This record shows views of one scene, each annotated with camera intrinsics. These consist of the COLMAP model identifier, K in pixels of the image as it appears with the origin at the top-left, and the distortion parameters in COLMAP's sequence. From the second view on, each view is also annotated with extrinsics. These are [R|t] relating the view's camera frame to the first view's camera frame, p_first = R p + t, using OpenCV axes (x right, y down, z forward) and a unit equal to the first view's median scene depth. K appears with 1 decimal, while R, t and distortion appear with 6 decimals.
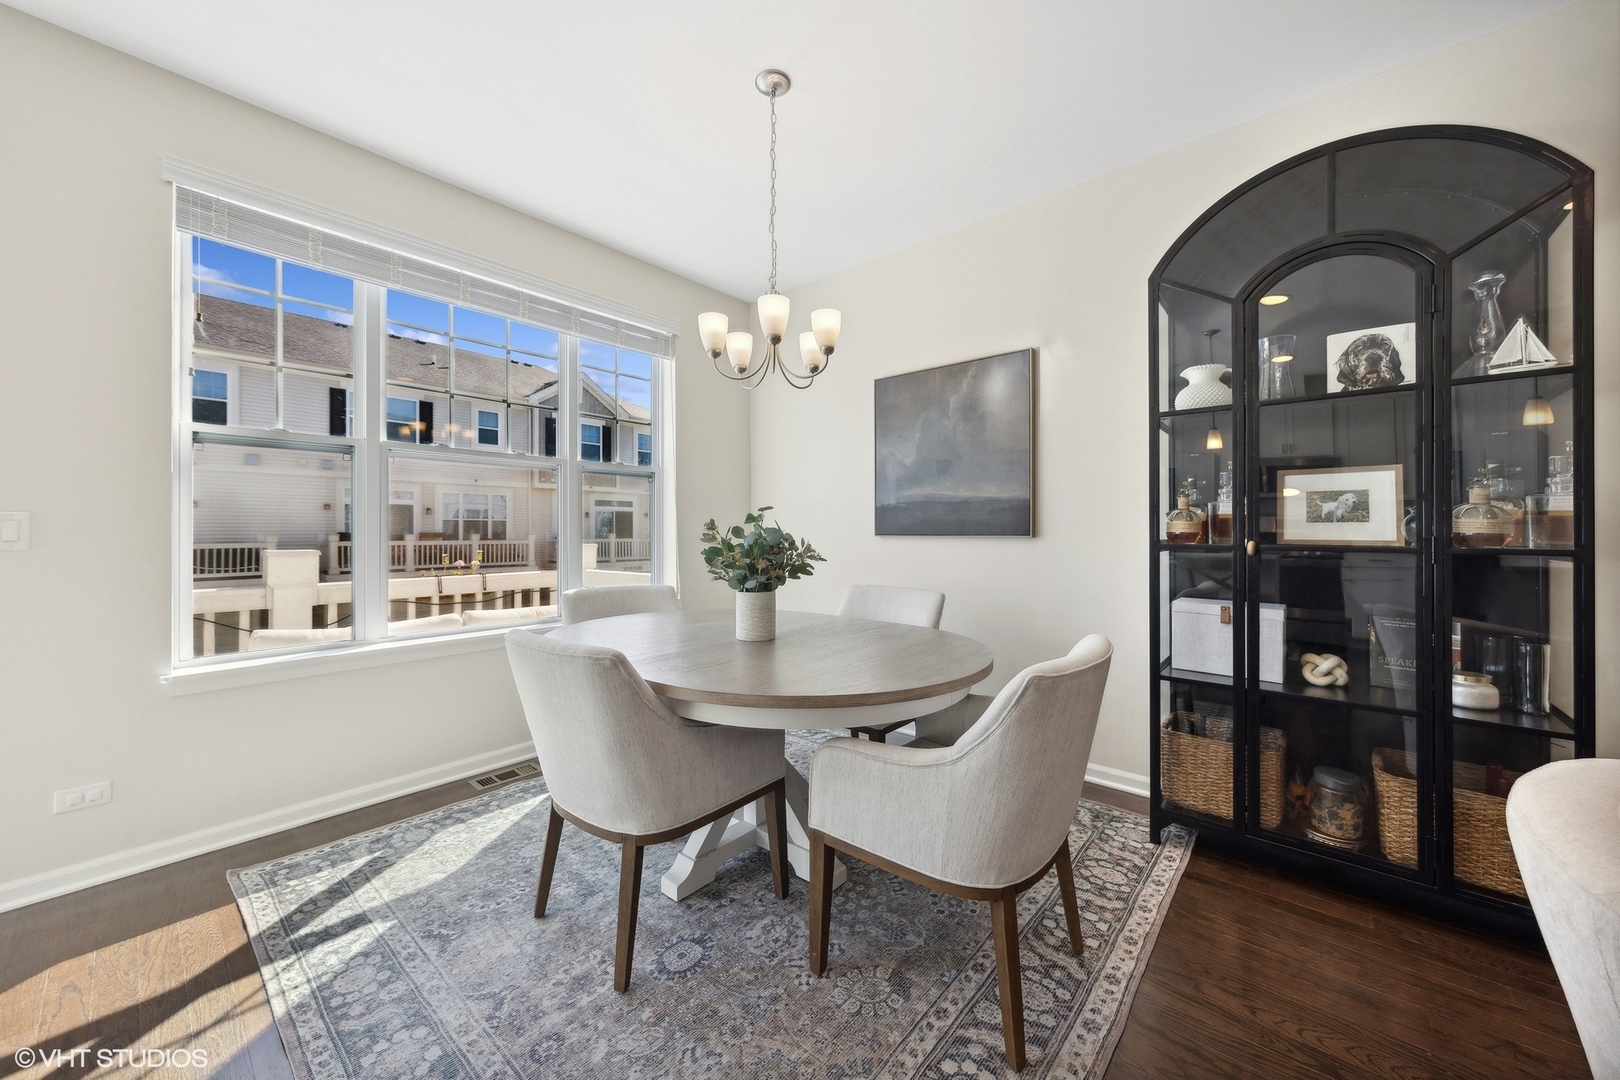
lens RADIAL K [[599.1, 0, 829.7], [0, 599.1, 527.2], [0, 0, 1]] dist [0.002726, -0.000136]
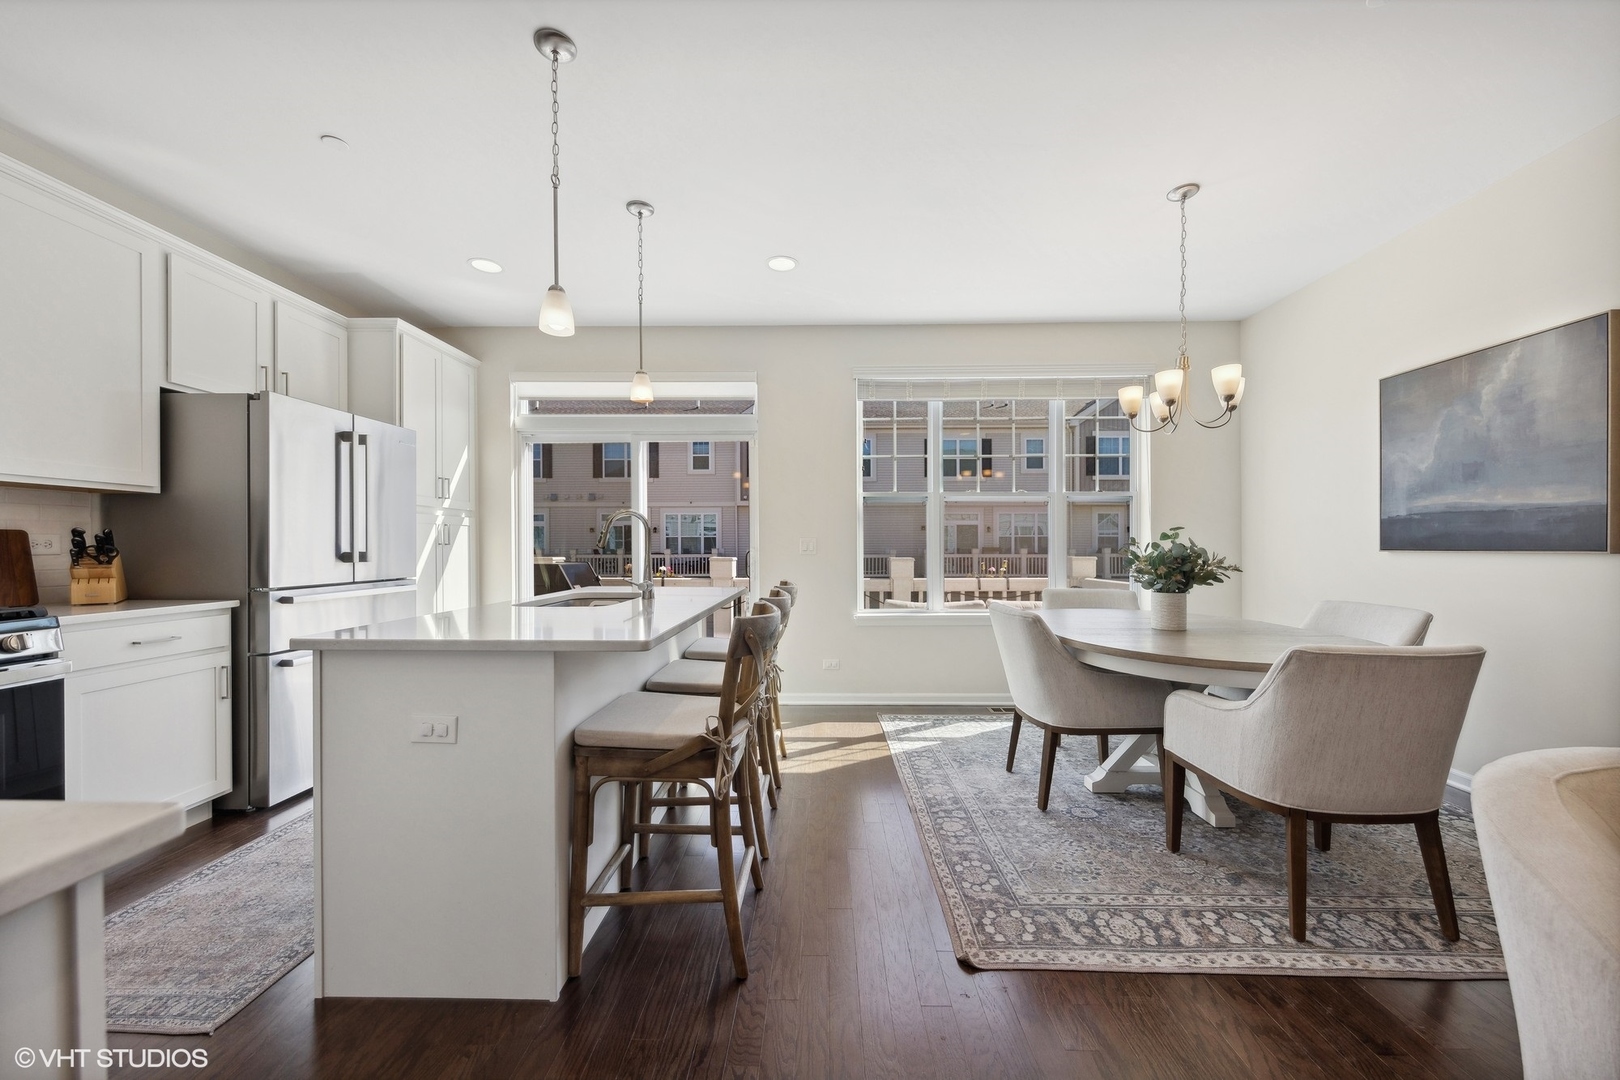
lens RADIAL K [[599.1, 0, 805.6], [0, 599.1, 550.5], [0, 0, 1]] dist [0.002726, -0.000136]
pose [[0.626647, 0.004461, -0.779290, 0.316658], [0.006813, 0.999914, 0.011203, -0.002991], [0.779273, -0.012330, 0.626563, -0.338794]]
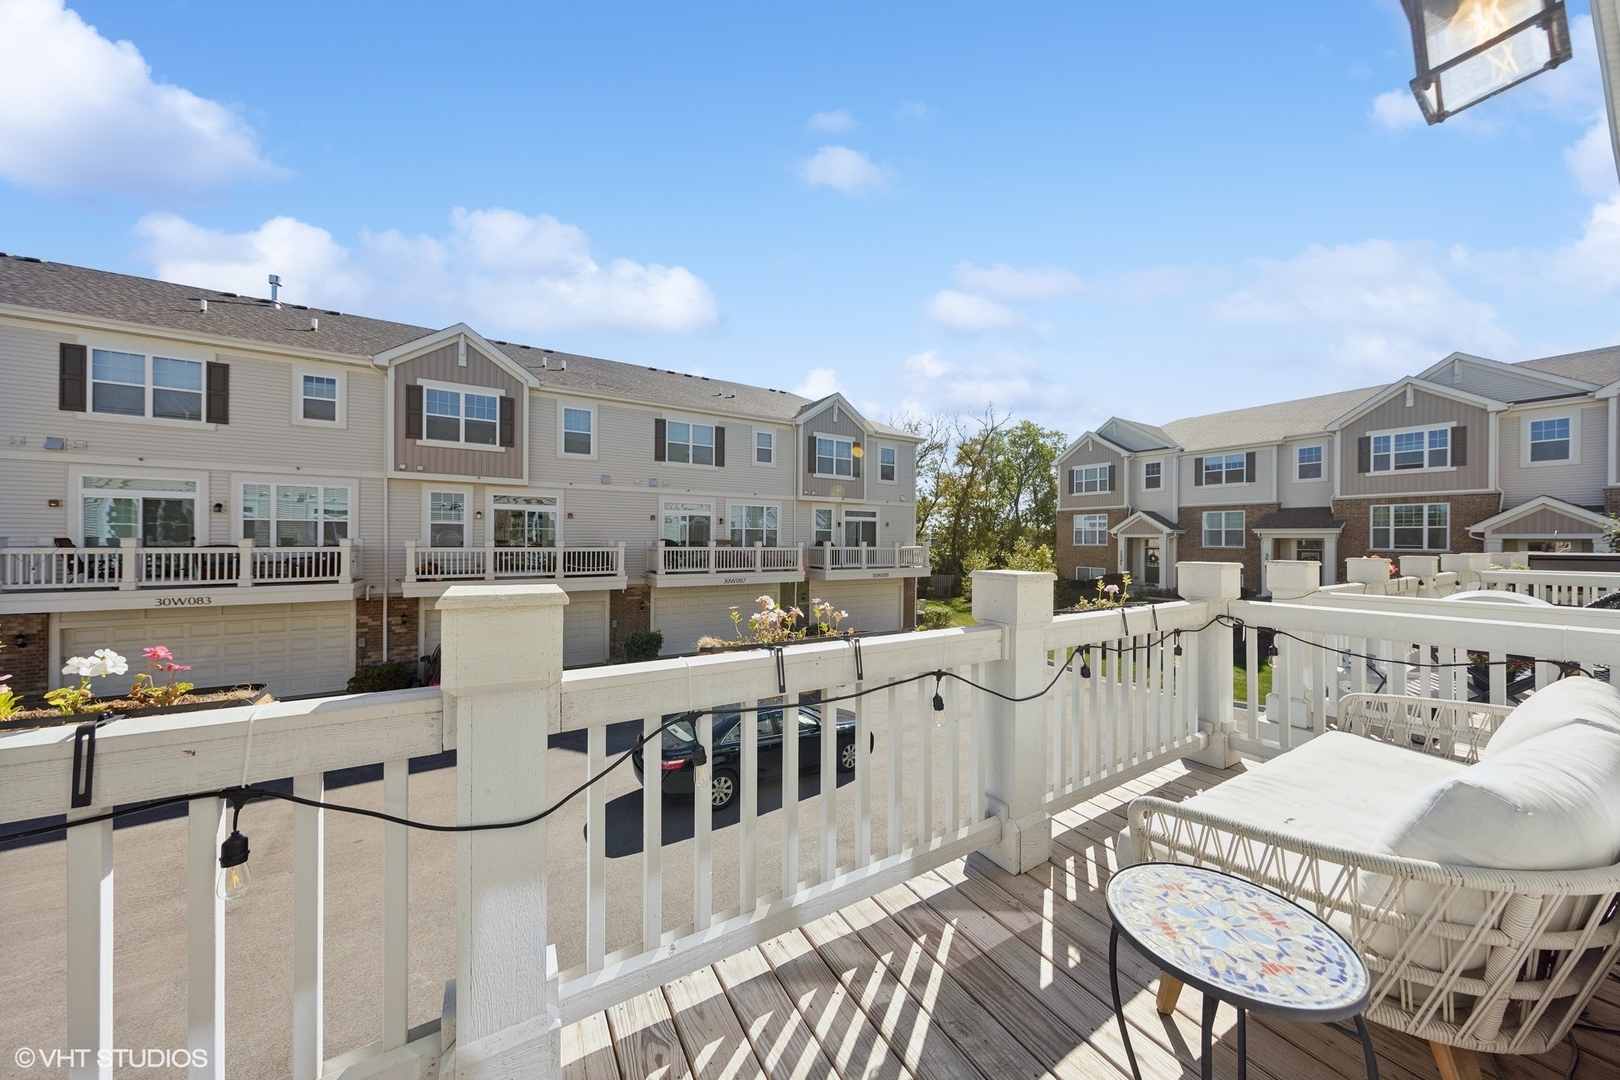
lens RADIAL K [[782.3, 0, 808.0], [0, 782.3, 541.4], [0, 0, 1]] dist [0.001555, 0.000142]
pose [[0.990850, 0.007796, -0.134739, -2.400953], [-0.006659, 0.999938, 0.008888, -0.019596], [0.134800, -0.007909, 0.990841, -3.708457]]
